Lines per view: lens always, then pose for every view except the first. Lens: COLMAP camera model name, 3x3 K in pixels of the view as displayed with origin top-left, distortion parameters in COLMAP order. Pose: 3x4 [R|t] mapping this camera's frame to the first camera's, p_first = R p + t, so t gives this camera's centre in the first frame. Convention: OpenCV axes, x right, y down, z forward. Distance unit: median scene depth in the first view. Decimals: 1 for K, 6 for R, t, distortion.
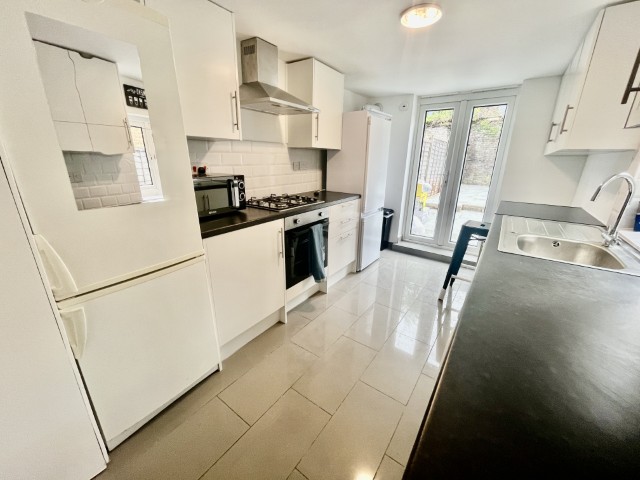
lens RADIAL K [[258.9, 0, 319.4], [0, 258.9, 241.1], [0, 0, 1]] dist [-0.002547, -0.000750]
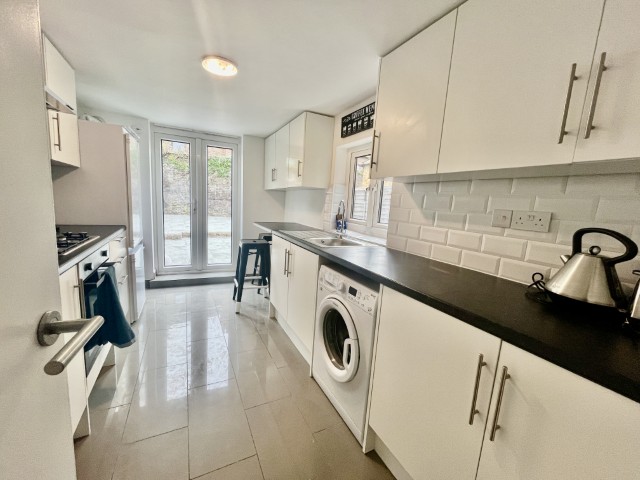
lens RADIAL K [[258.9, 0, 318.2], [0, 258.9, 240.0], [0, 0, 1]] dist [-0.002547, -0.000750]
pose [[0.455435, -0.116770, 0.882578, -0.282573], [0.221081, 0.975141, 0.014932, -0.016109], [-0.862381, 0.188321, 0.469929, 0.119400]]
